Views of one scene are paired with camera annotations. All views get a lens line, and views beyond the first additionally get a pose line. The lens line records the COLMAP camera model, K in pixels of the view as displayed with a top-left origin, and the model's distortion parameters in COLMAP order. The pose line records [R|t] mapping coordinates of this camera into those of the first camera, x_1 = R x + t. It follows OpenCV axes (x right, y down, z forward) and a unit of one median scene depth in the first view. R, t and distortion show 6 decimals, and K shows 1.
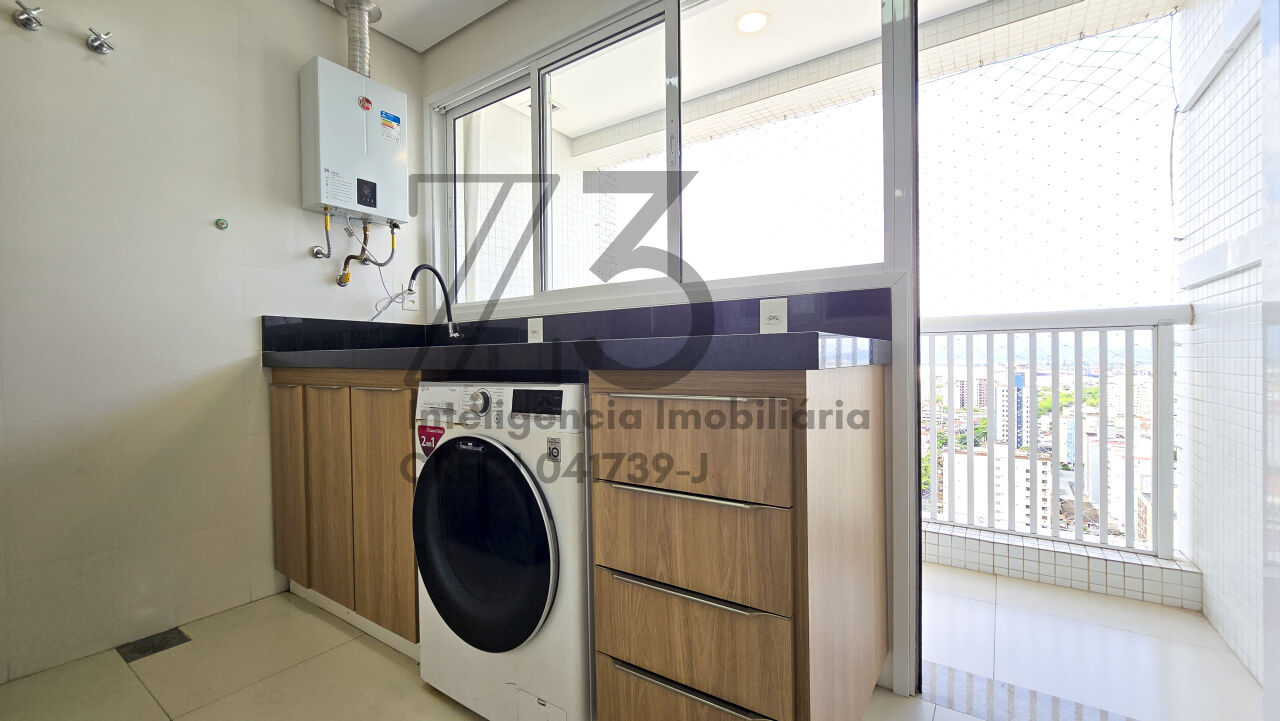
lens RADIAL K [[522.7, 0, 634.8], [0, 522.7, 366.0], [0, 0, 1]] dist [-0.005022, 0.000439]
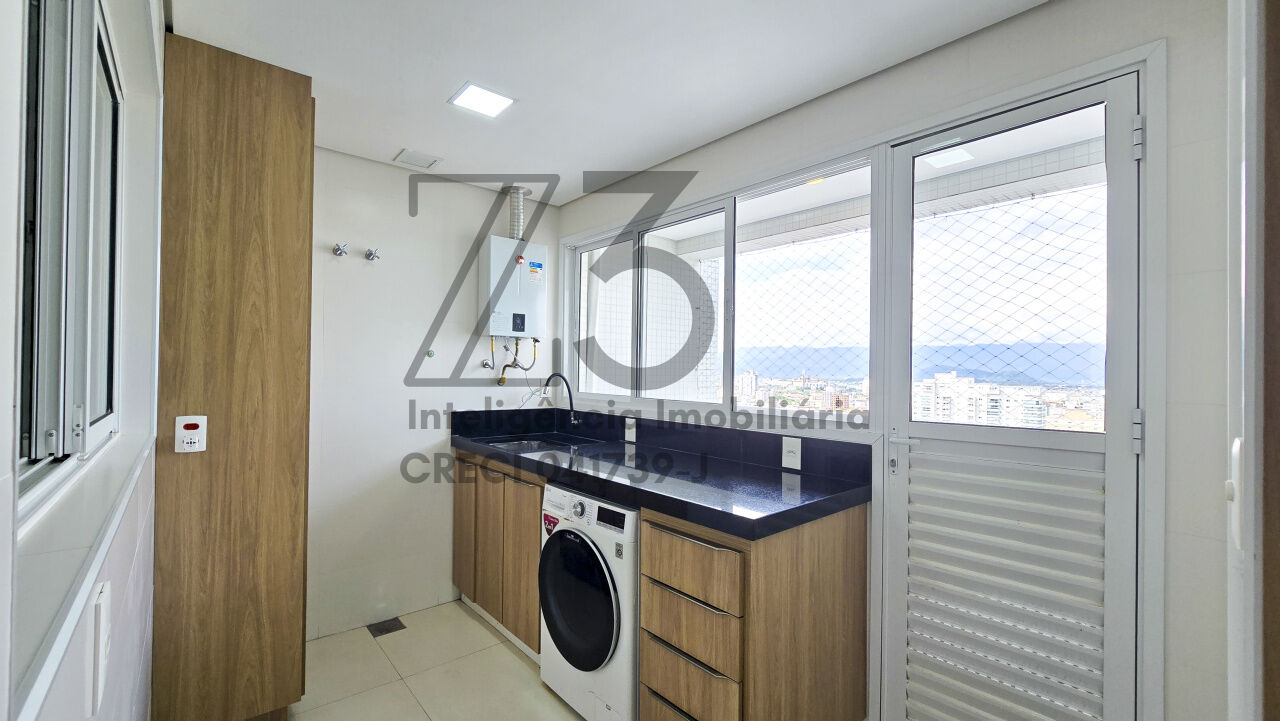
lens RADIAL K [[522.7, 0, 634.8], [0, 522.7, 366.0], [0, 0, 1]] dist [-0.005022, 0.000439]
pose [[0.969053, 0.023295, -0.245753, 0.191494], [-0.028539, 0.999434, -0.017798, -0.266168], [0.245199, 0.024261, 0.969169, -0.393349]]
